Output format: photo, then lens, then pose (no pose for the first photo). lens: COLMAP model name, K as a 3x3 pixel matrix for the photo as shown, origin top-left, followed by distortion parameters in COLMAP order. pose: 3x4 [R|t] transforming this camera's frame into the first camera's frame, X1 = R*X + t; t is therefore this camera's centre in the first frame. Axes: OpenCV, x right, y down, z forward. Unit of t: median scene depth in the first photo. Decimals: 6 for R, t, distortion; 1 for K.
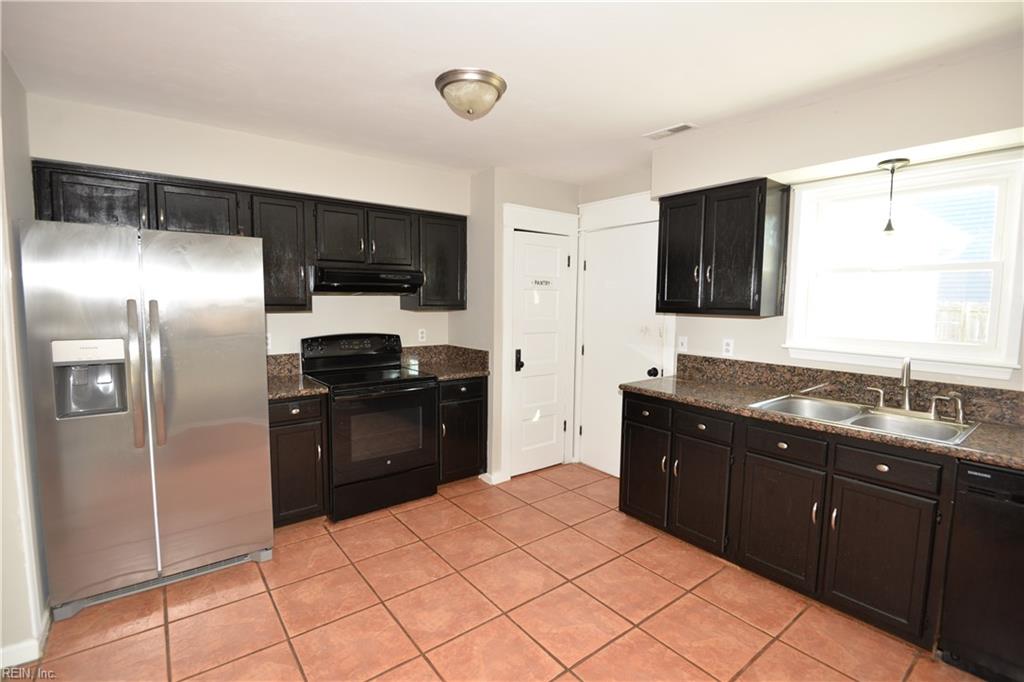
lens RADIAL K [[471.4, 0, 509.6], [0, 471.4, 342.4], [0, 0, 1]] dist [-0.016454, -0.002856]
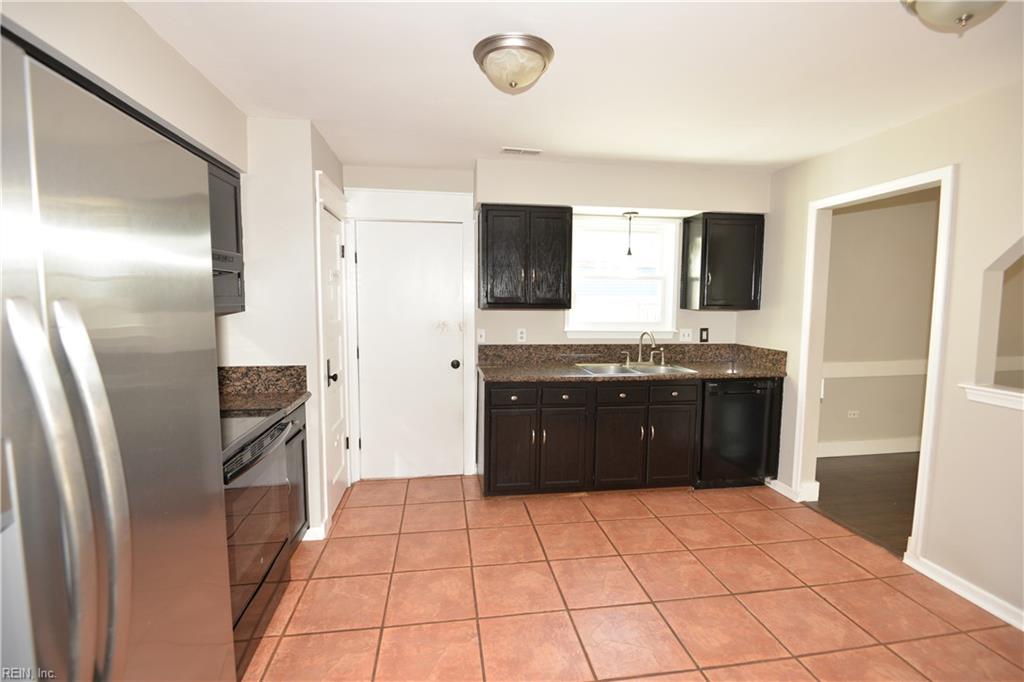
lens RADIAL K [[471.4, 0, 514.7], [0, 471.4, 340.4], [0, 0, 1]] dist [-0.016454, -0.002856]
pose [[0.480872, -0.080771, 0.873062, -0.648968], [0.075508, 0.995863, 0.050543, -0.041146], [-0.873533, 0.041619, 0.484982, 0.426132]]
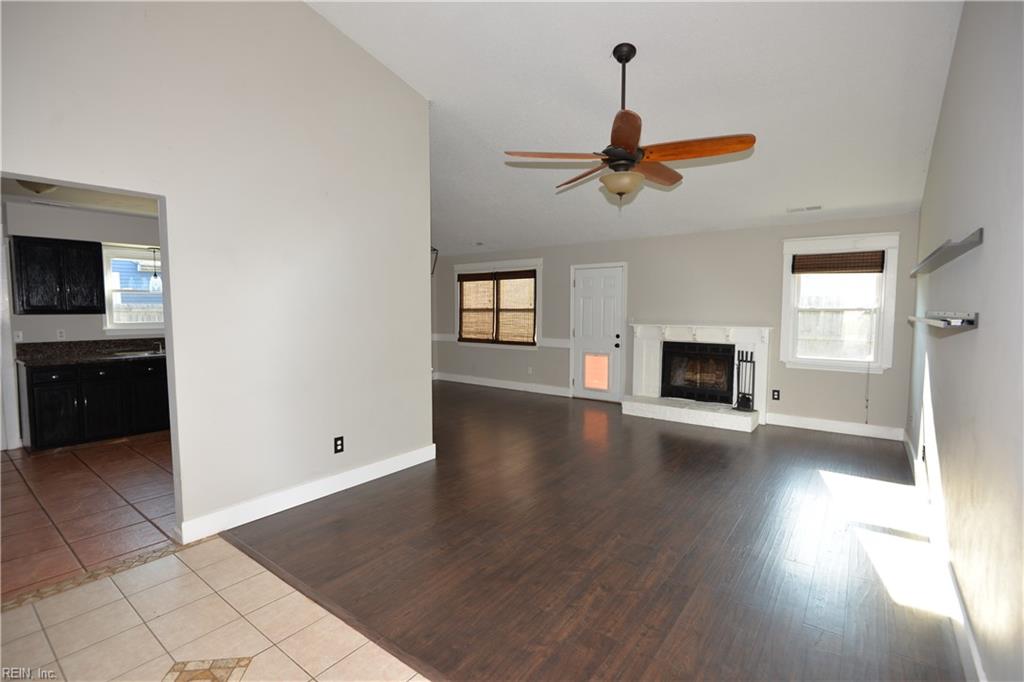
lens RADIAL K [[471.4, 0, 508.1], [0, 471.4, 341.5], [0, 0, 1]] dist [-0.016454, -0.002856]
pose [[-0.251338, -0.076870, 0.964842, -1.516034], [0.084193, 0.991327, 0.100912, 0.003251], [-0.964231, 0.106596, -0.242686, -0.103510]]
